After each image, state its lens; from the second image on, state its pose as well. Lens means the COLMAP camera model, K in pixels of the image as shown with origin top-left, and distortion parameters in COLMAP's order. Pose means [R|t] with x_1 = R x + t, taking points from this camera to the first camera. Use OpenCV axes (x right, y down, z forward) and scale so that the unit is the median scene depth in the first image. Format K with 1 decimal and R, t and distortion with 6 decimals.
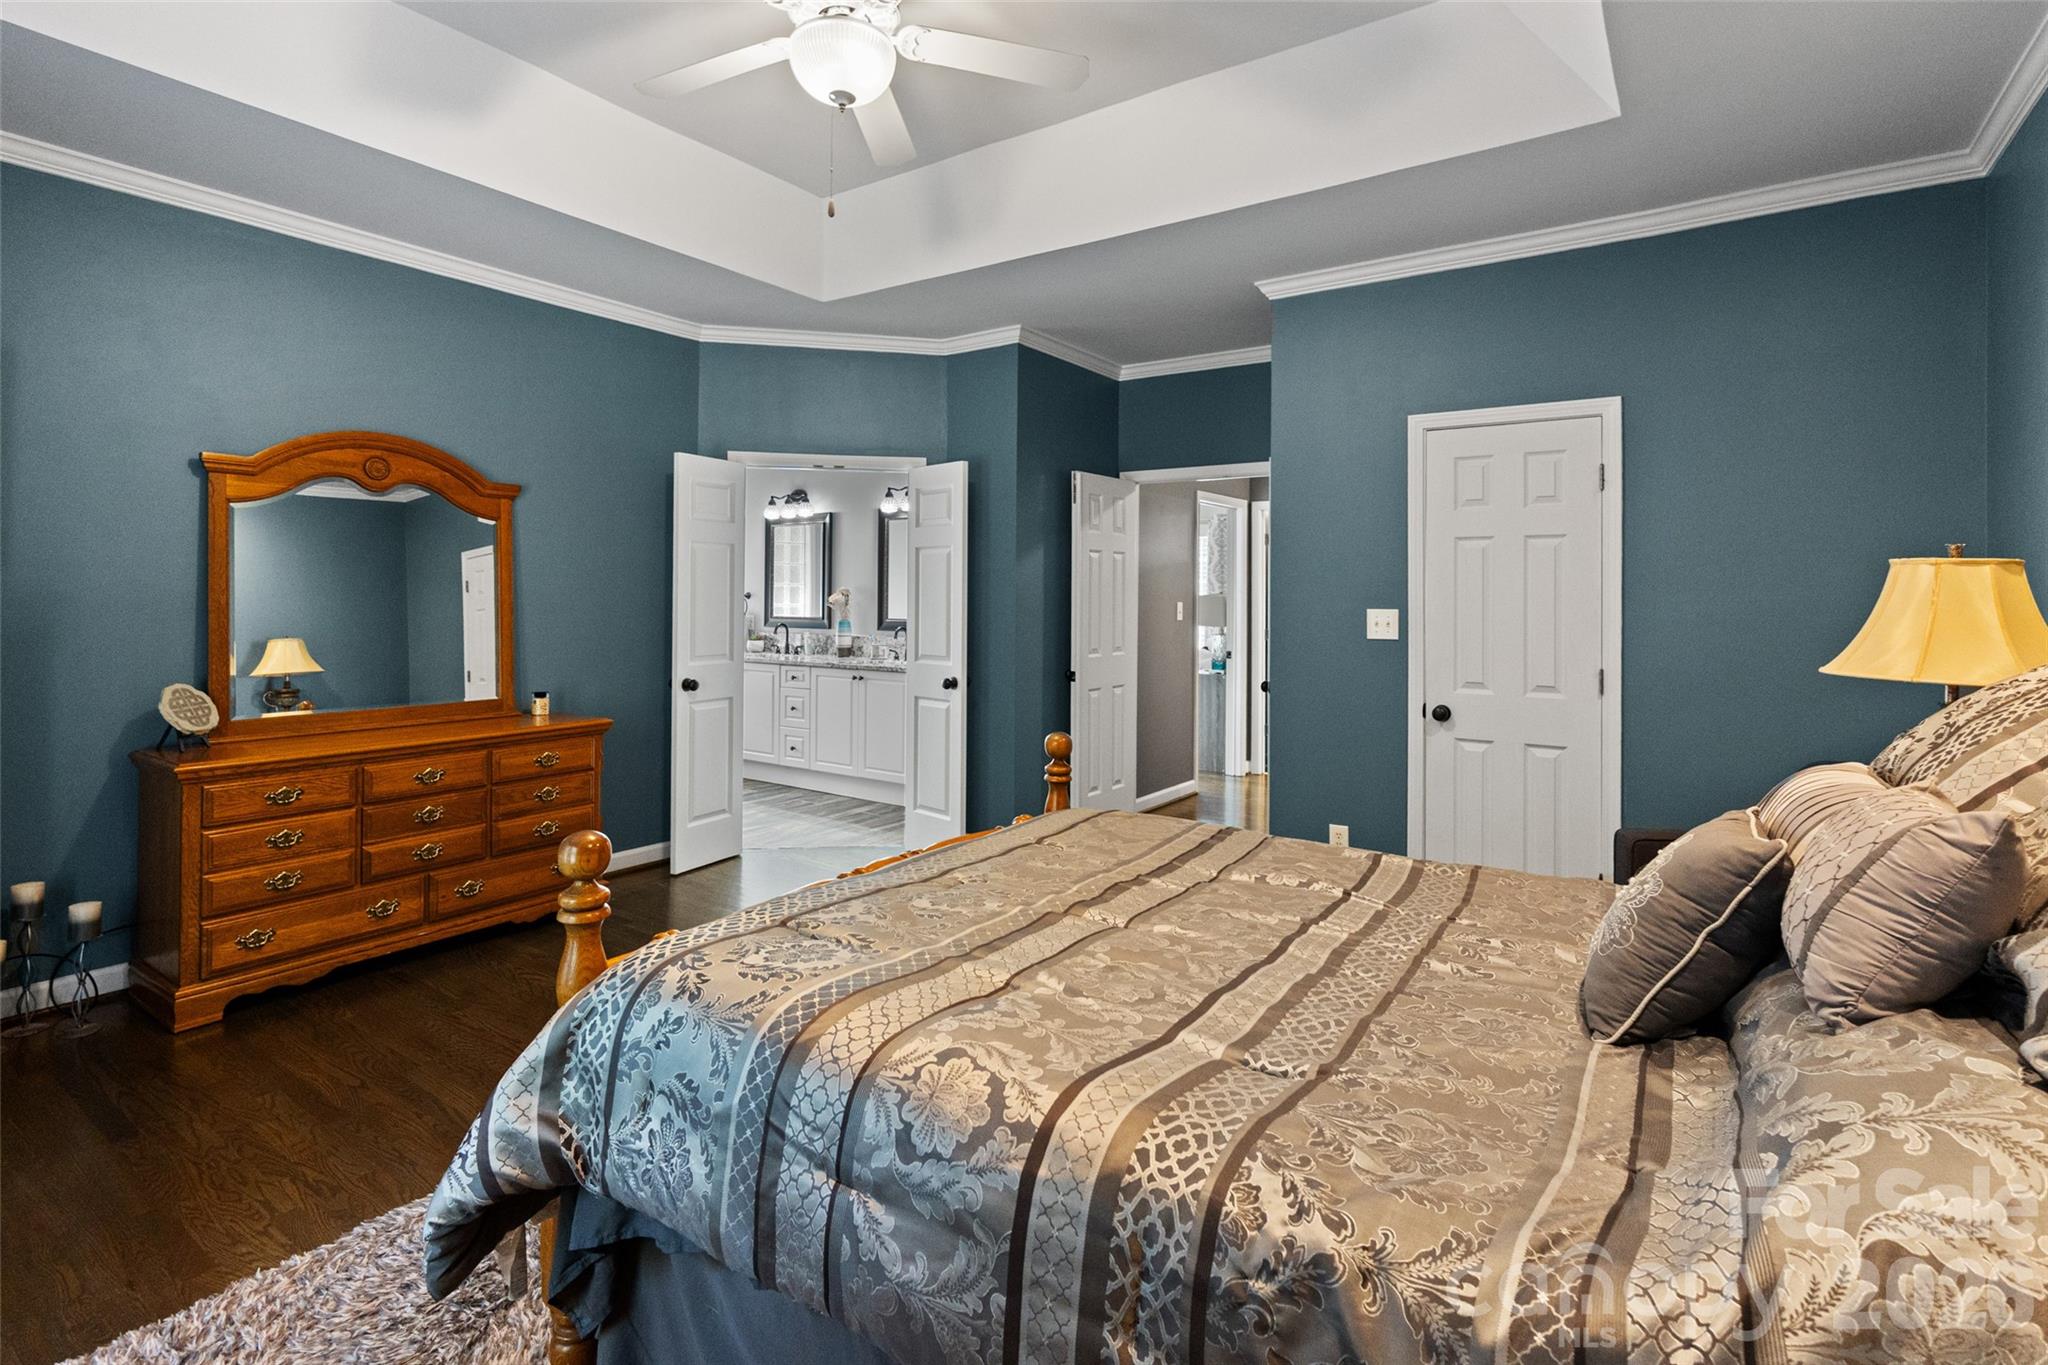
lens RADIAL K [[966.0, 0, 1035.1], [0, 966.0, 601.2], [0, 0, 1]] dist [-0.004210, -0.000310]
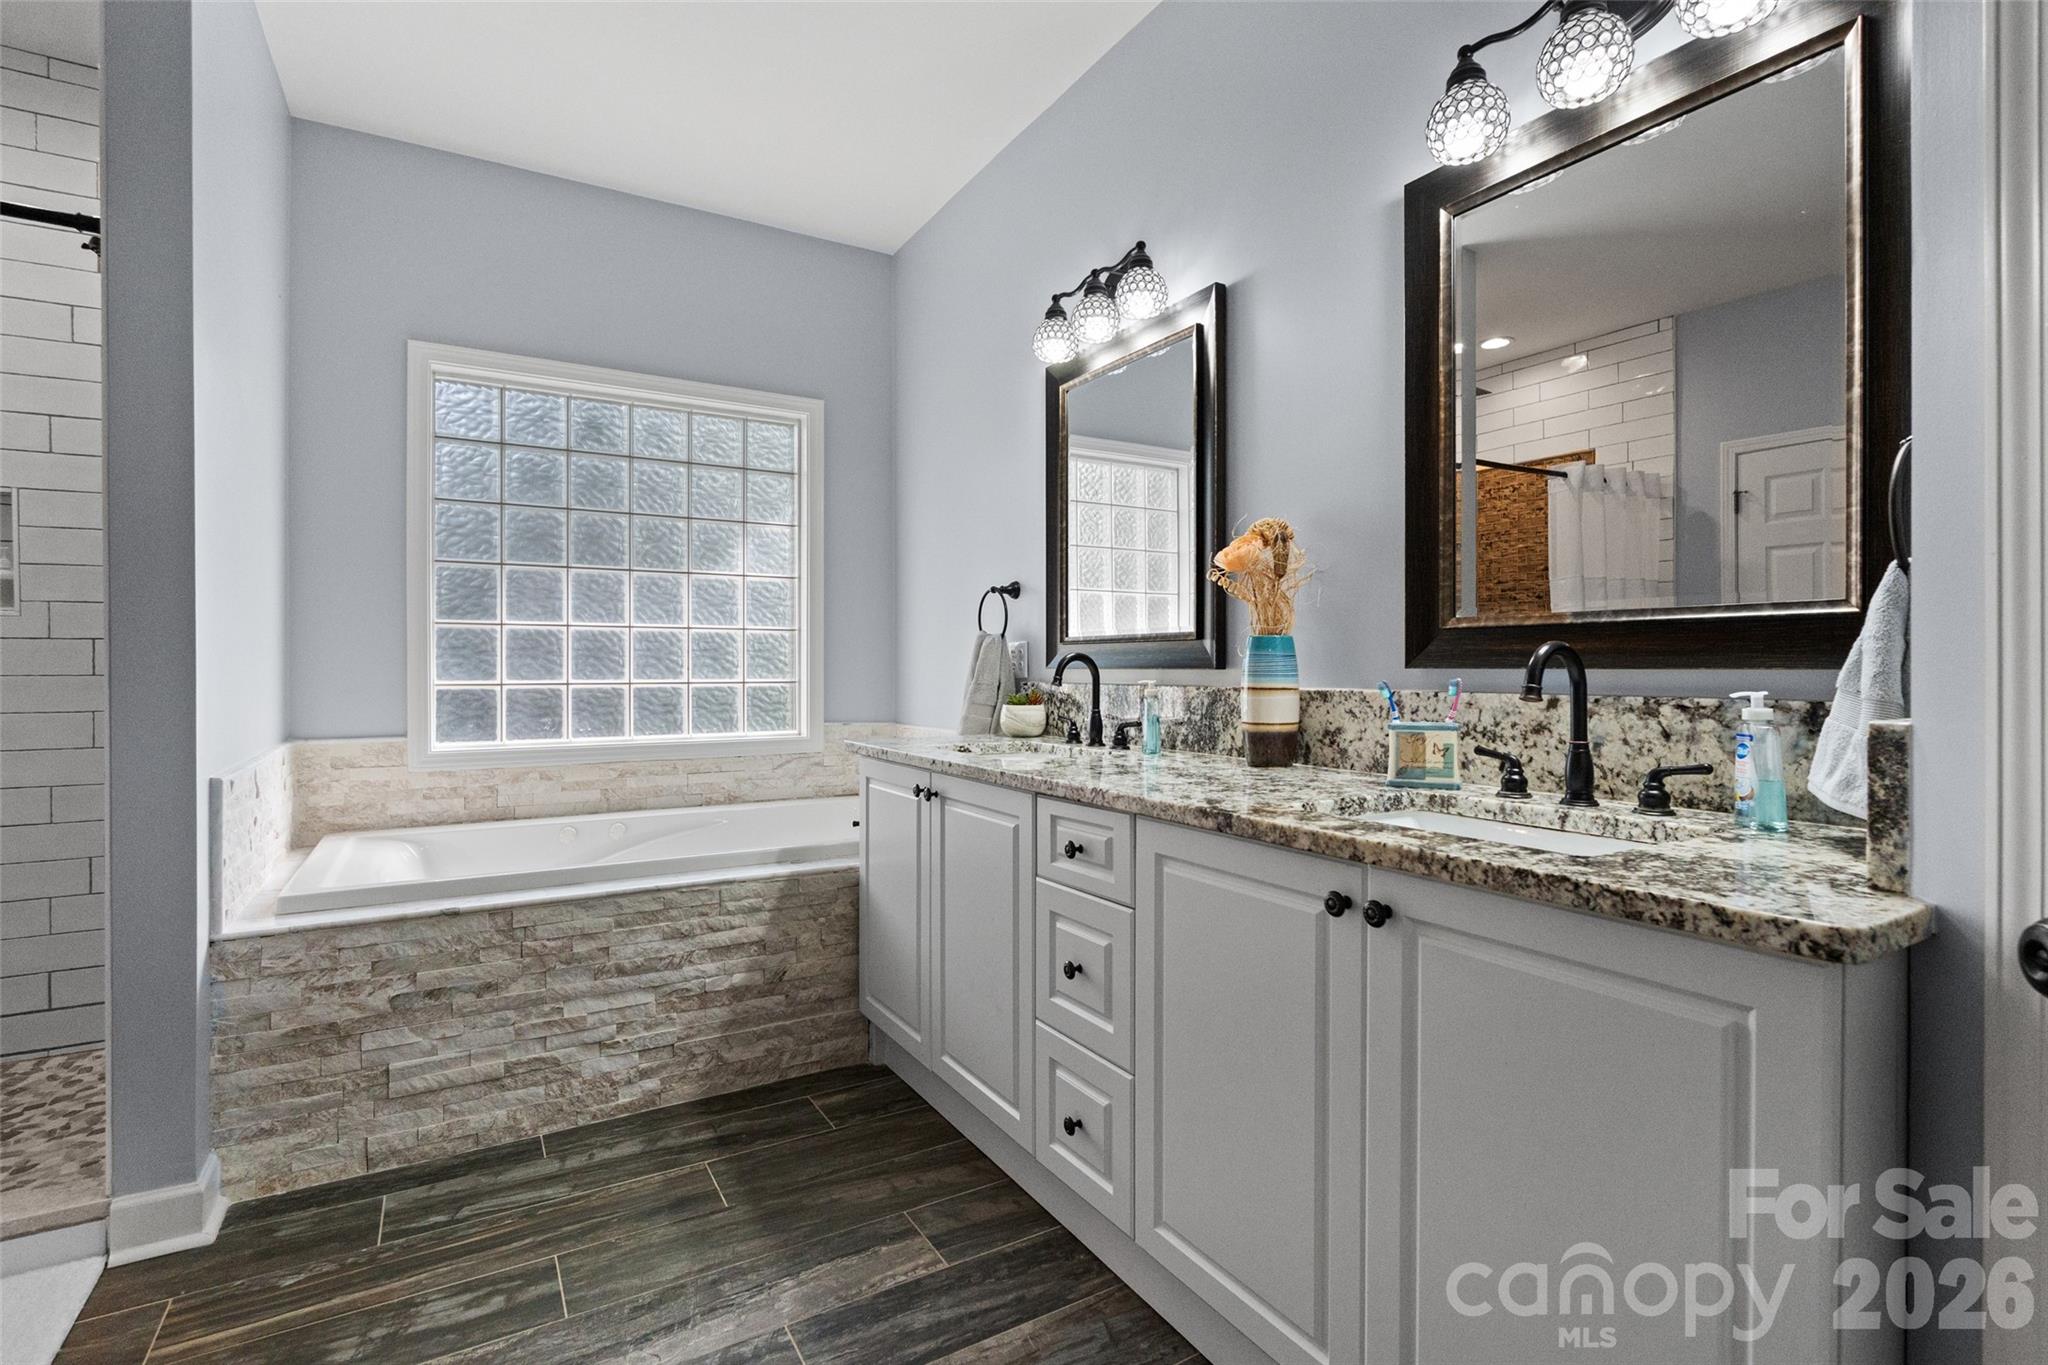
lens RADIAL K [[966.0, 0, 1016.8], [0, 966.0, 673.7], [0, 0, 1]] dist [-0.004210, -0.000310]
pose [[0.908378, -0.005081, -0.418119, -0.146104], [0.007808, 0.999958, 0.004812, 0.028881], [0.418077, -0.007636, 0.908380, 0.707156]]
